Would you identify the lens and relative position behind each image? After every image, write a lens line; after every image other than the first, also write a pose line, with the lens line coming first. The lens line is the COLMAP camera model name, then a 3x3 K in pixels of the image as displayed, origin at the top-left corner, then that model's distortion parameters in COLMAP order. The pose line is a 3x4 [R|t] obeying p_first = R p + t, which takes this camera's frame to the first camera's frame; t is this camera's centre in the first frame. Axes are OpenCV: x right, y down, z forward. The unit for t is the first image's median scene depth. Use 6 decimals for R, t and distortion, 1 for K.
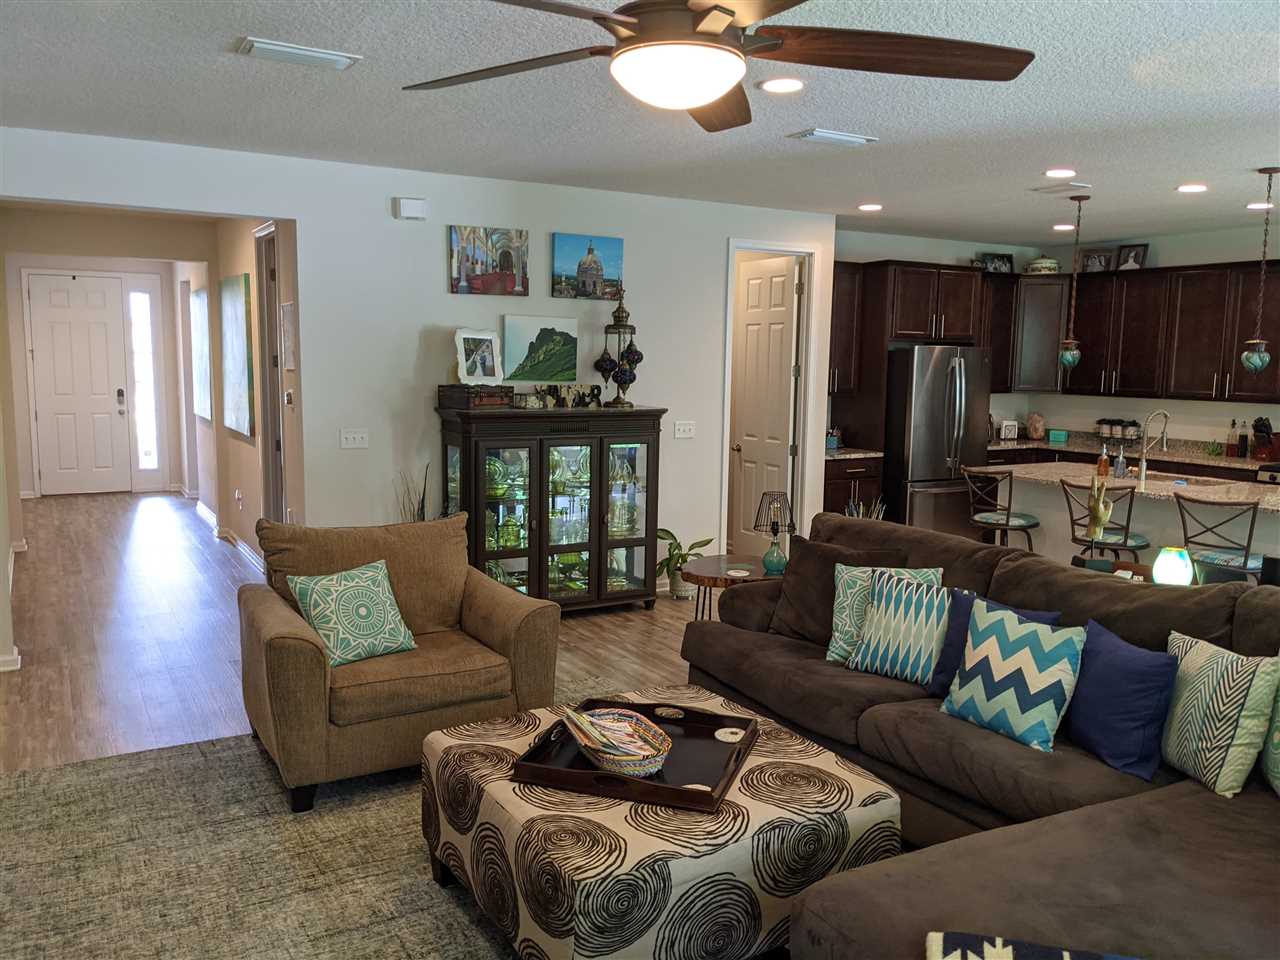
lens RADIAL K [[1007.2, 0, 634.8], [0, 1007.2, 485.0], [0, 0, 1]] dist [0.059193, -0.095289]
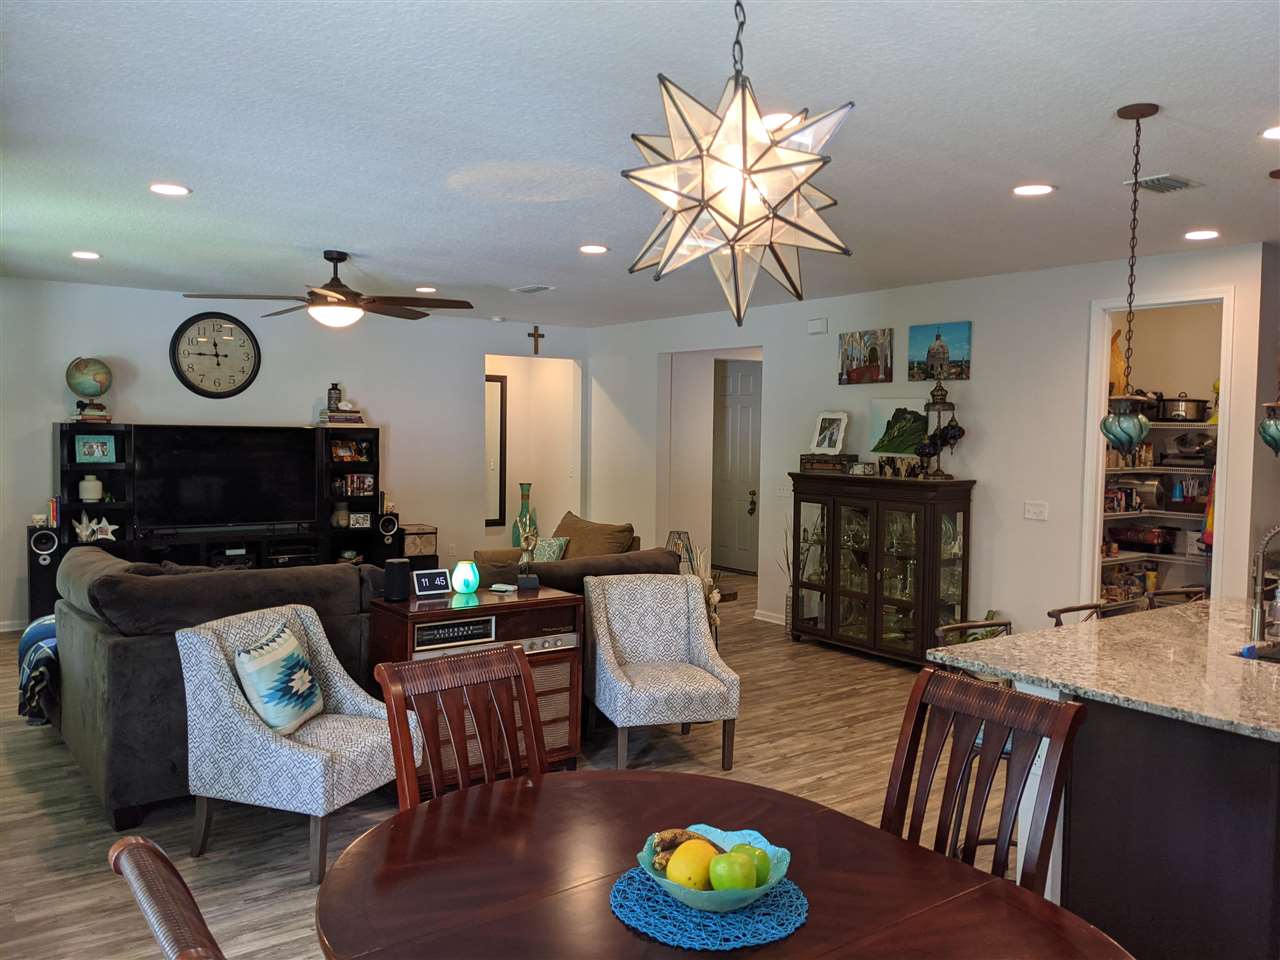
lens RADIAL K [[1007.2, 0, 637.1], [0, 1007.2, 481.7], [0, 0, 1]] dist [0.059193, -0.095289]
pose [[0.111705, 0.035203, -0.993118, 1.094164], [-0.143200, 0.989512, 0.018968, -0.053750], [0.983370, 0.140095, 0.115574, 0.615078]]
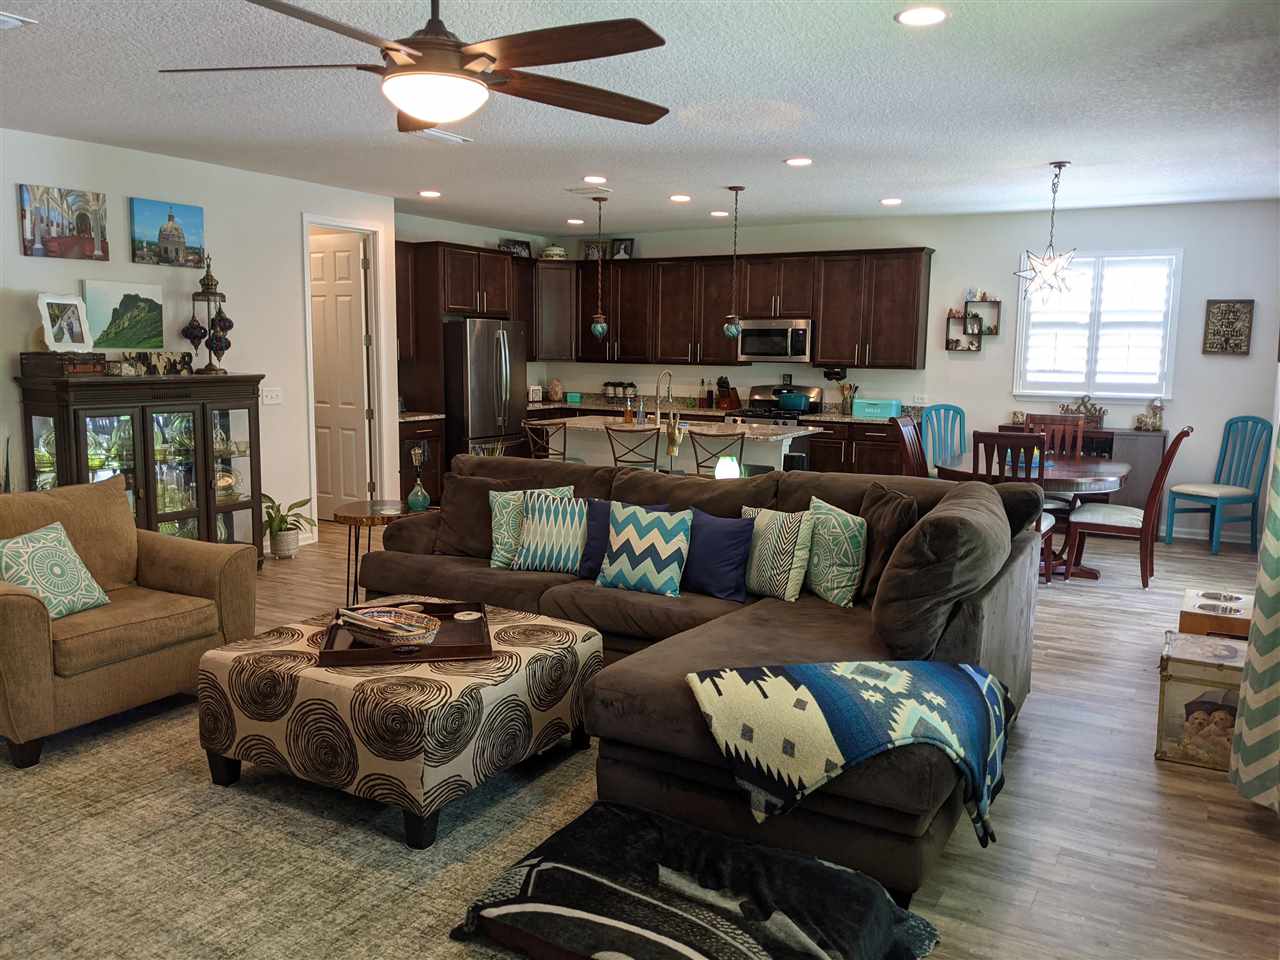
lens RADIAL K [[1007.2, 0, 632.0], [0, 1007.2, 482.2], [0, 0, 1]] dist [0.059193, -0.095289]
pose [[0.870878, -0.070241, 0.486455, -0.164971], [0.062026, 0.997529, 0.032995, 0.025551], [-0.487570, 0.001439, 0.873082, -0.104558]]
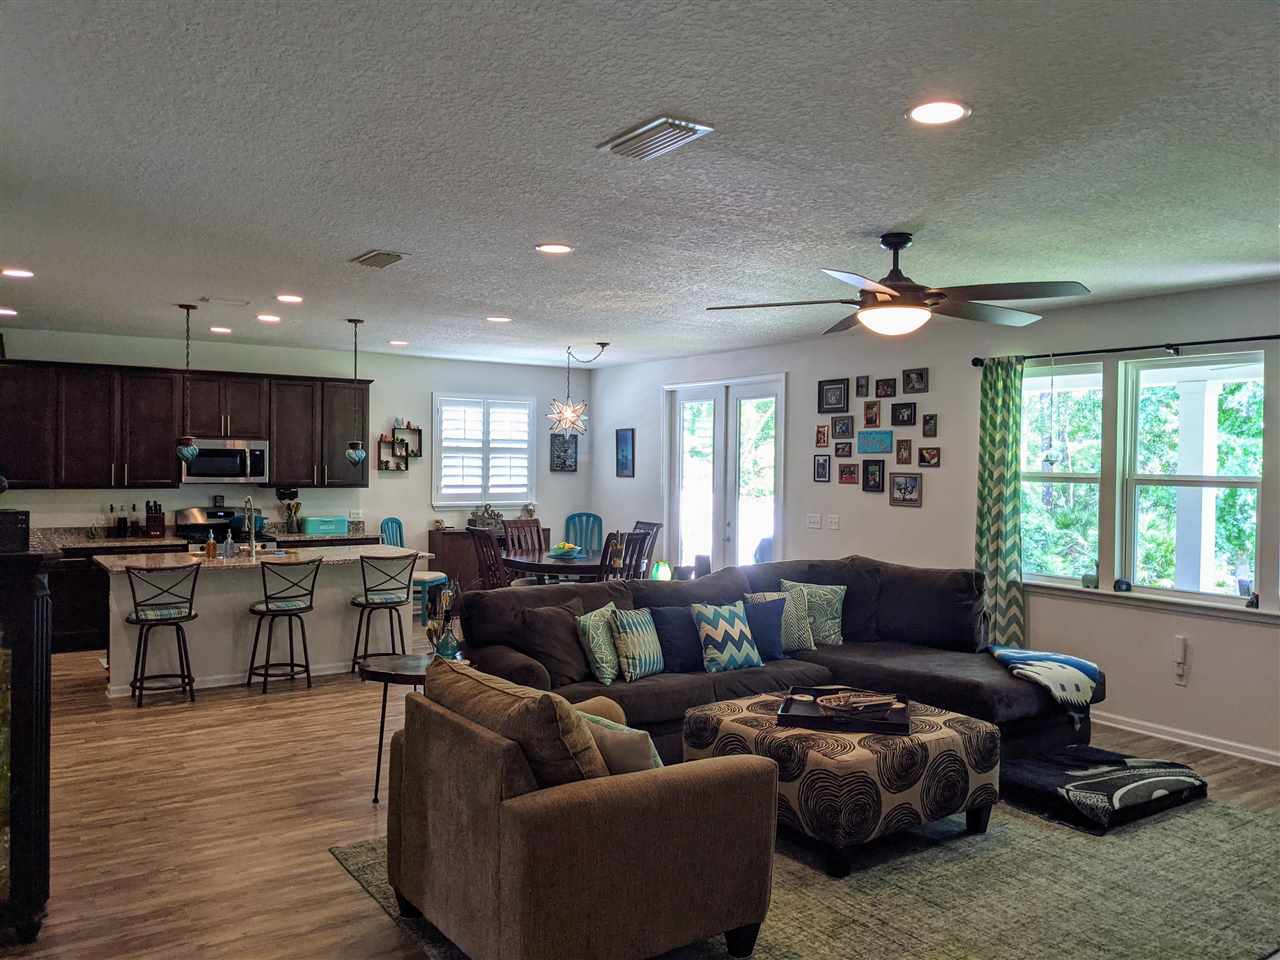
lens RADIAL K [[1007.2, 0, 635.9], [0, 1007.2, 475.2], [0, 0, 1]] dist [0.059193, -0.095289]
pose [[-0.065222, -0.029054, 0.997448, -0.742053], [0.112640, 0.992973, 0.036289, -0.096066], [-0.991493, 0.114719, -0.061491, 0.661498]]
